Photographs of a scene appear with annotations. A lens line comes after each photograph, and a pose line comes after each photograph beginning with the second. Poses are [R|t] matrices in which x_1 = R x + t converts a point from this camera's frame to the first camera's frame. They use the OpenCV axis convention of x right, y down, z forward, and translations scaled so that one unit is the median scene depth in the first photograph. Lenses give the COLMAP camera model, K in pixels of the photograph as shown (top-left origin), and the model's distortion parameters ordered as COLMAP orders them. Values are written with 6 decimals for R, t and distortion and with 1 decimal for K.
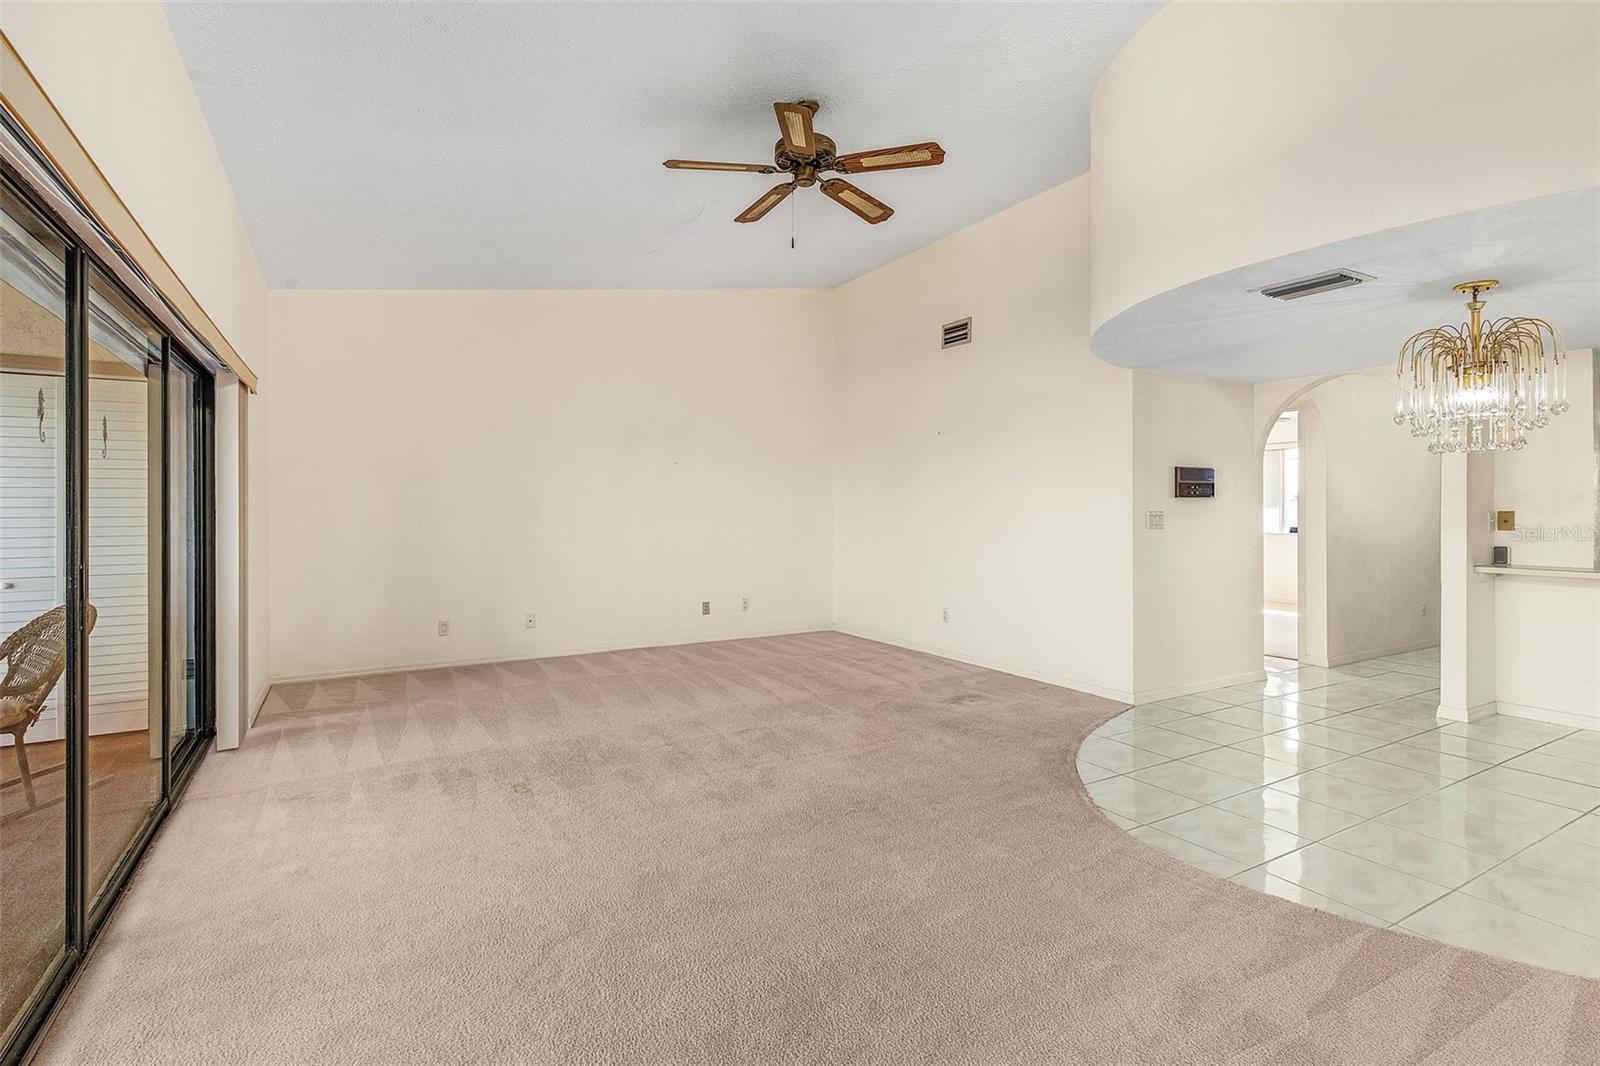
lens RADIAL K [[772.6, 0, 799.1], [0, 772.6, 523.3], [0, 0, 1]] dist [-0.000601, -0.001272]
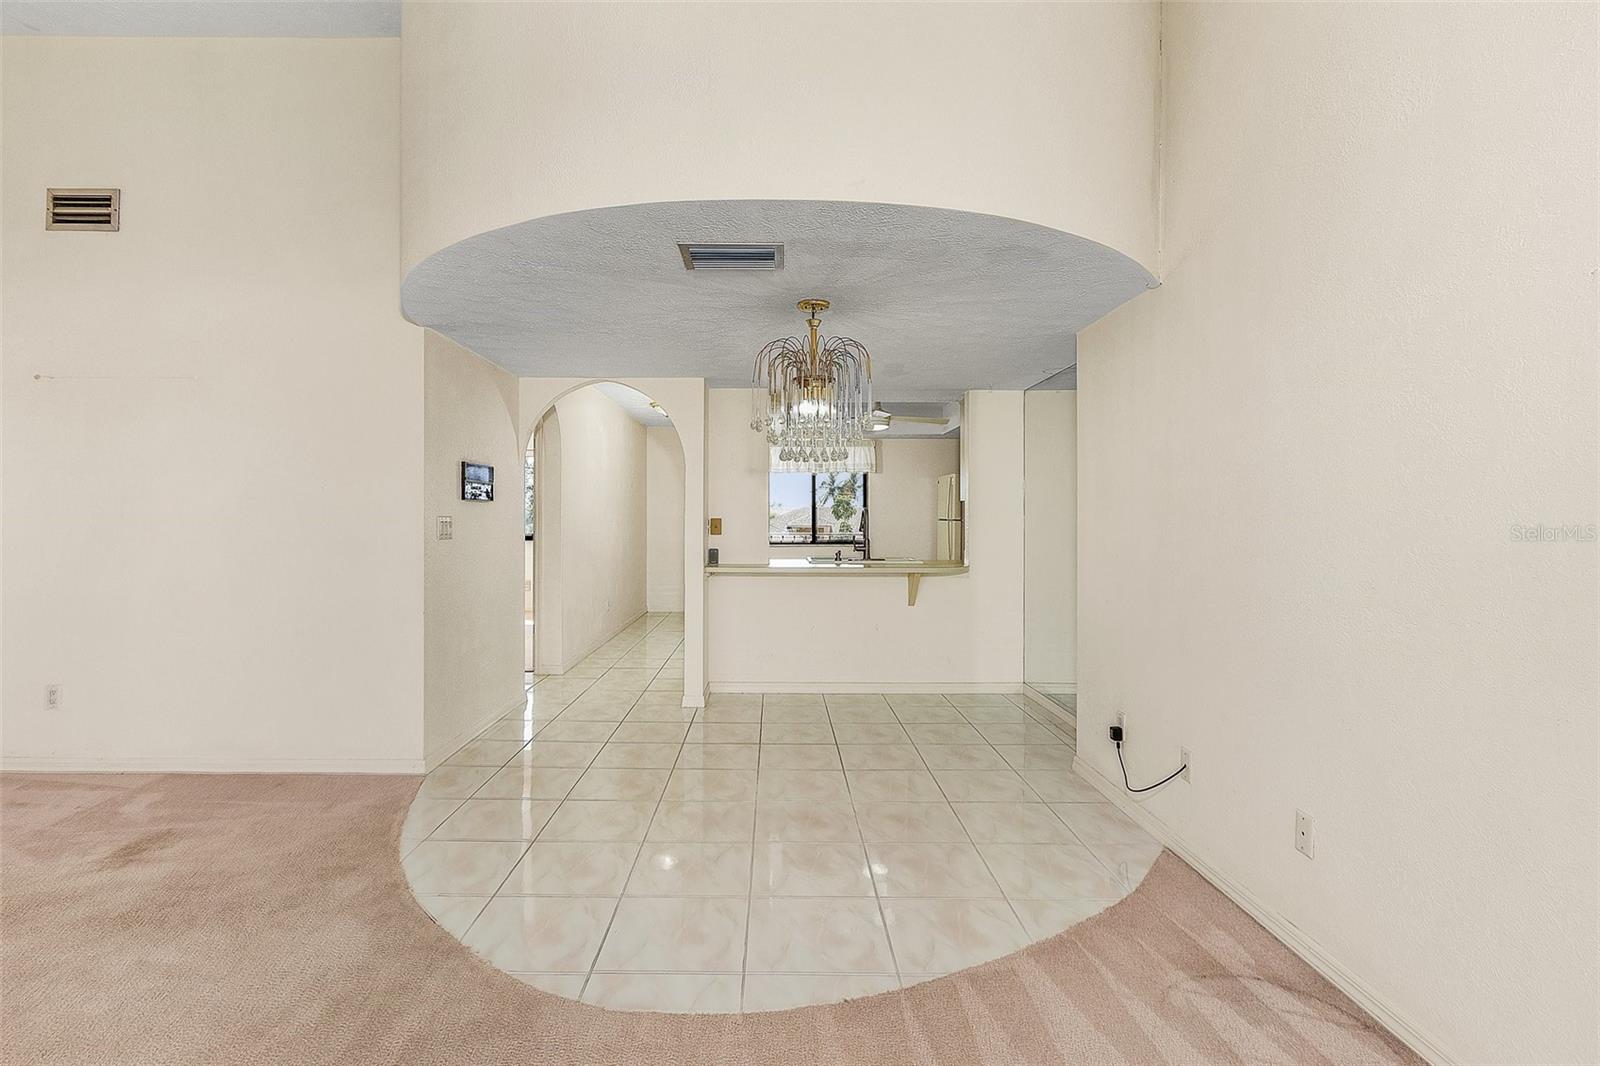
lens RADIAL K [[772.6, 0, 804.4], [0, 772.6, 523.0], [0, 0, 1]] dist [-0.000601, -0.001272]
pose [[0.505085, -0.002526, 0.863066, -0.033856], [0.011836, 0.999922, -0.004001, -0.002920], [-0.862989, 0.012236, 0.505075, 0.355465]]
